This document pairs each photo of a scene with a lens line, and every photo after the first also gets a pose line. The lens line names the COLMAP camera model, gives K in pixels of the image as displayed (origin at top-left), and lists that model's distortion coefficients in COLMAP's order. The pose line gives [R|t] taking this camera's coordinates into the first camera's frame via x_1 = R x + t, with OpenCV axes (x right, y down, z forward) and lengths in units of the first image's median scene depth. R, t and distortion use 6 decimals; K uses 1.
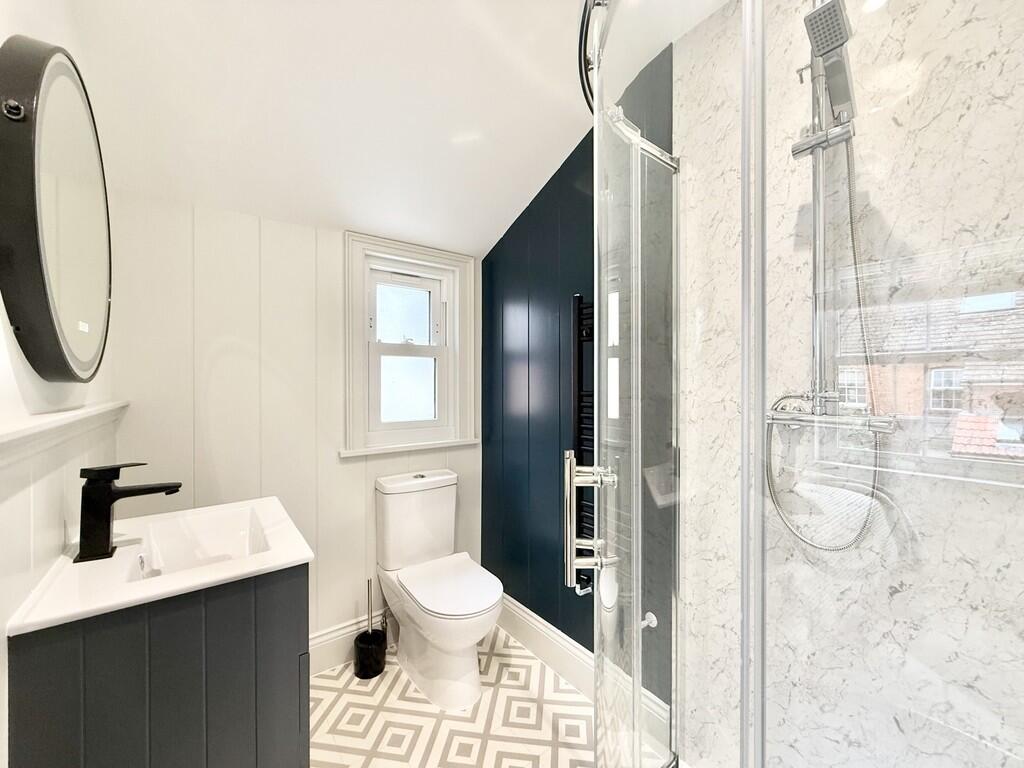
lens RADIAL K [[406.7, 0, 513.7], [0, 406.7, 386.0], [0, 0, 1]] dist [0.003361, -0.000036]
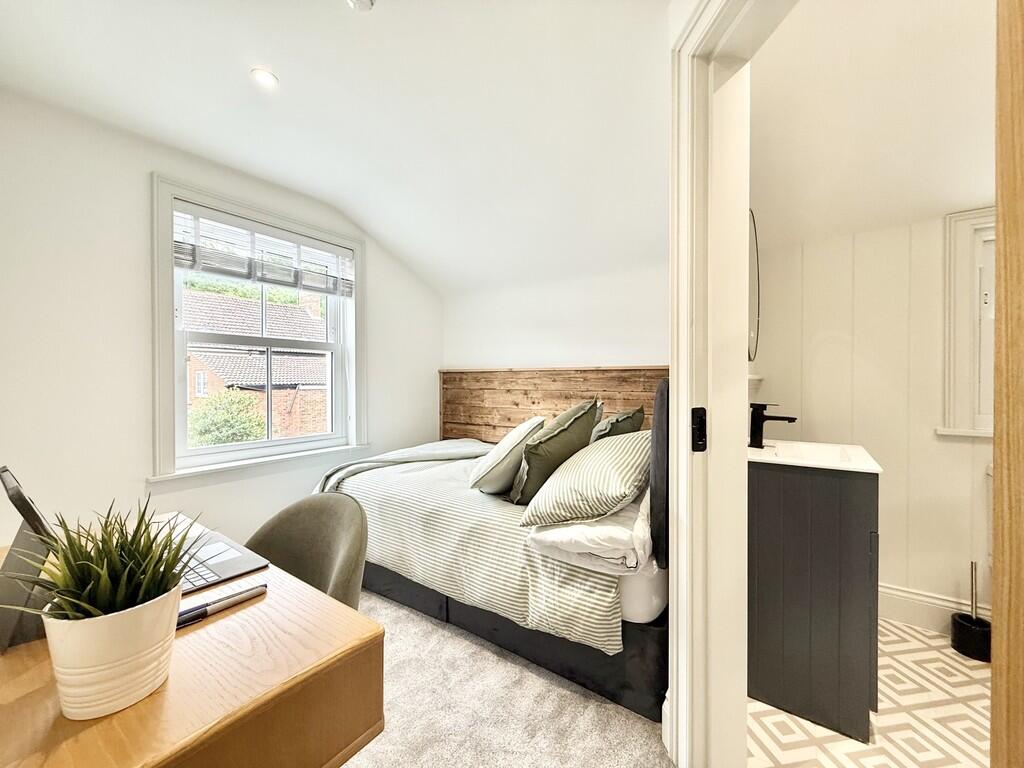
lens RADIAL K [[406.7, 0, 507.9], [0, 406.7, 383.6], [0, 0, 1]] dist [0.003361, -0.000036]
pose [[0.290175, 0.007162, -0.956947, 0.288539], [-0.007505, 0.999958, 0.005208, 0.053662], [0.956944, 0.005671, 0.290216, -0.401847]]
